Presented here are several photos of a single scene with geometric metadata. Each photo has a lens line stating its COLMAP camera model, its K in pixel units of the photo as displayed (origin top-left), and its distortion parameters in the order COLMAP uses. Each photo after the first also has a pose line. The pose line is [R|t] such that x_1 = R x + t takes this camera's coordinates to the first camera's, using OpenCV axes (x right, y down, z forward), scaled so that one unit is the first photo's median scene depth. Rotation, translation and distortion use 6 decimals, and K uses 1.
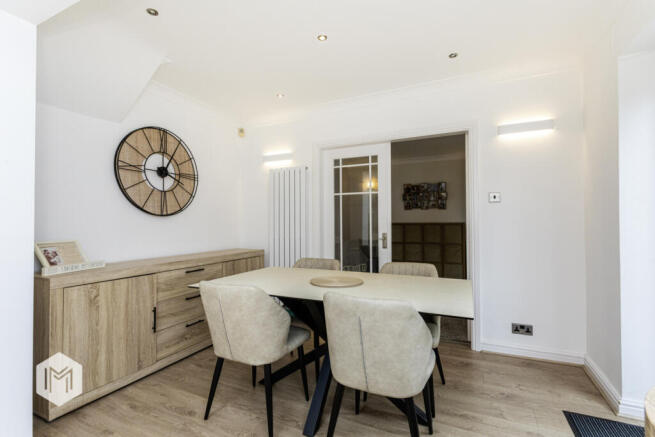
lens RADIAL K [[310.8, 0, 327.7], [0, 310.8, 218.9], [0, 0, 1]] dist [0.003786, 0.003586]
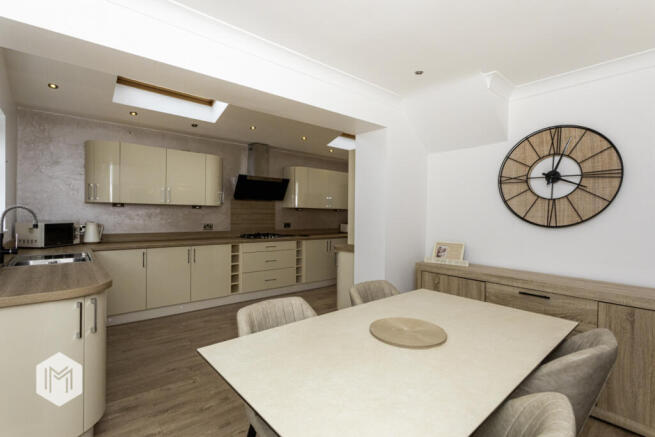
lens RADIAL K [[310.8, 0, 325.3], [0, 310.8, 218.0], [0, 0, 1]] dist [0.003786, 0.003586]
pose [[-0.410596, 0.010784, -0.911753, 0.539588], [-0.007042, 0.999863, 0.014997, -0.045744], [0.911790, 0.012578, -0.410464, 0.803184]]
